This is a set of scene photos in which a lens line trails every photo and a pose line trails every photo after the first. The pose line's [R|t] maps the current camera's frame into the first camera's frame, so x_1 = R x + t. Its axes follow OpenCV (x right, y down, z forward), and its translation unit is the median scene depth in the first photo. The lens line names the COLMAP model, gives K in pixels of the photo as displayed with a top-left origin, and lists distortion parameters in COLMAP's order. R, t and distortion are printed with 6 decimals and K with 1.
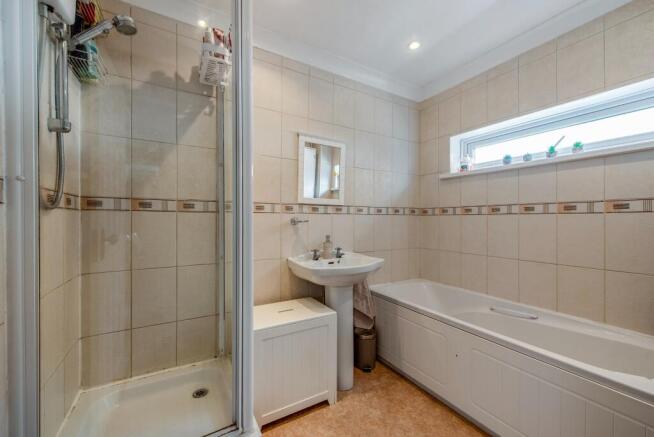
lens RADIAL K [[264.0, 0, 327.4], [0, 264.0, 219.9], [0, 0, 1]] dist [-0.020736, -0.001703]
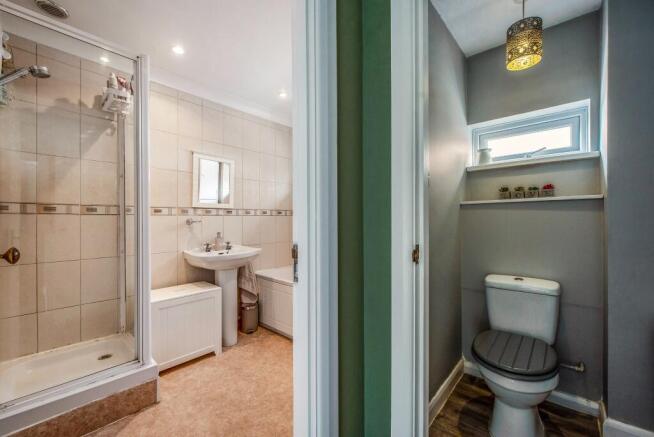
lens RADIAL K [[264.0, 0, 326.6], [0, 264.0, 216.8], [0, 0, 1]] dist [-0.020736, -0.001703]
pose [[0.953676, -0.007552, 0.300742, 0.142251], [0.011883, 0.999850, -0.012573, 0.007469], [-0.300602, 0.015565, 0.953623, -0.449043]]
